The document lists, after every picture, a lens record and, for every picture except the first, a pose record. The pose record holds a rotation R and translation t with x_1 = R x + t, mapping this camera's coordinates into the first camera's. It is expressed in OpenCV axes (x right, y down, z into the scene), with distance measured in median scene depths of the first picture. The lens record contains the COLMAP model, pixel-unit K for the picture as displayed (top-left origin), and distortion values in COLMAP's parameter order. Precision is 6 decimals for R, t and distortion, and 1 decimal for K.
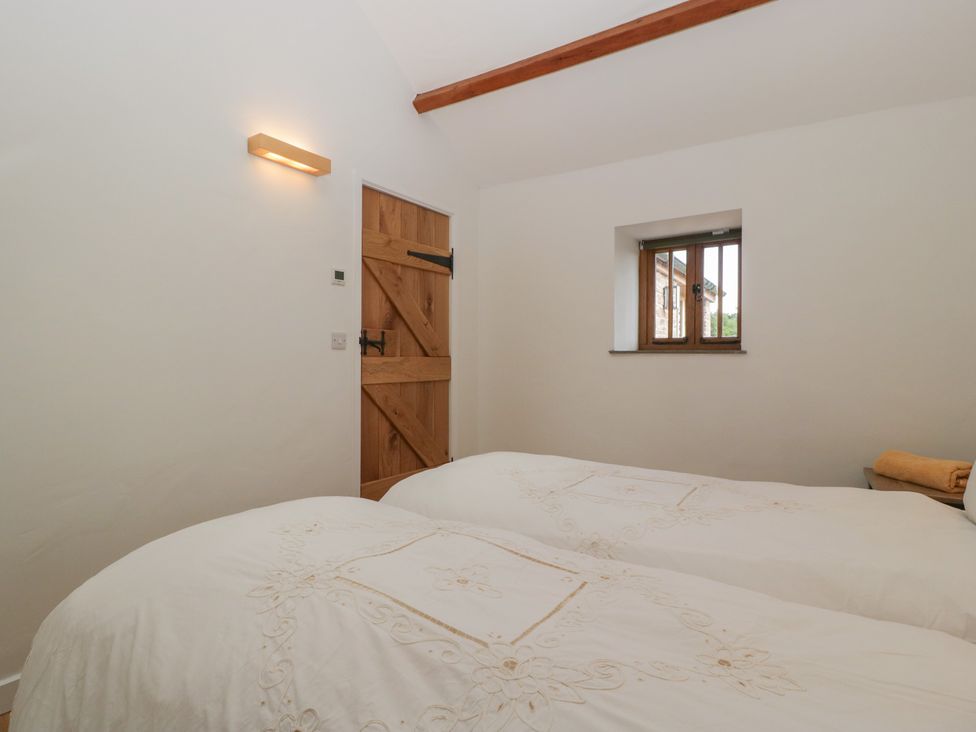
lens RADIAL K [[508.0, 0, 482.8], [0, 508.0, 360.2], [0, 0, 1]] dist [-0.004448, -0.009113]
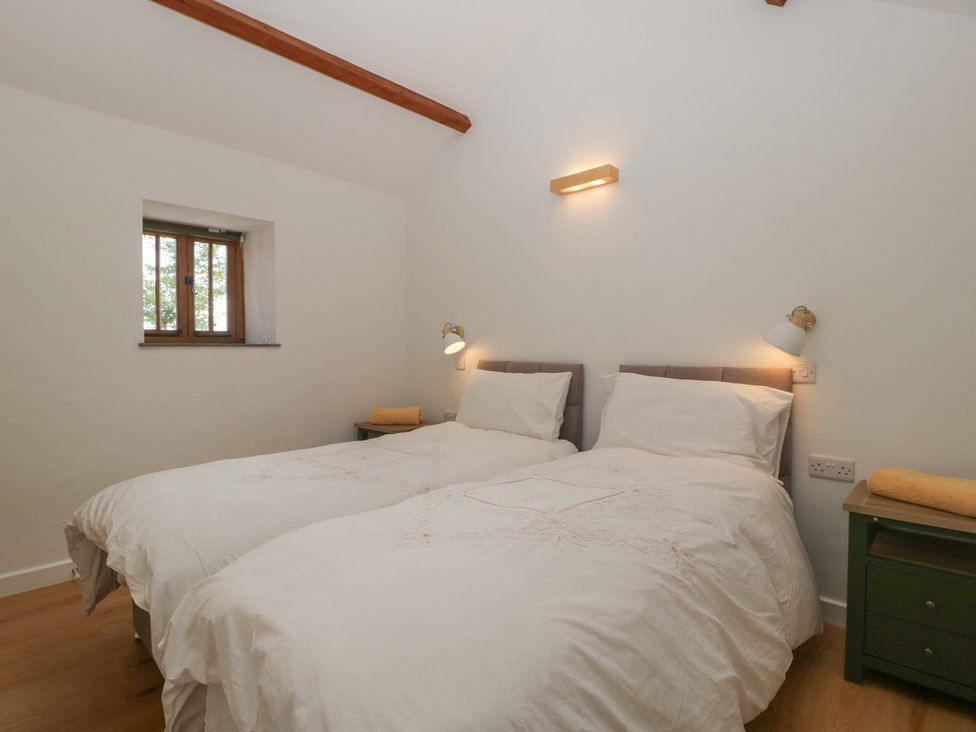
lens RADIAL K [[508.0, 0, 482.4], [0, 508.0, 364.0], [0, 0, 1]] dist [-0.004448, -0.009113]
pose [[0.160569, -0.036128, 0.986363, -0.491167], [0.015312, 0.999301, 0.034109, -0.004699], [-0.986906, 0.009626, 0.161010, 0.293947]]
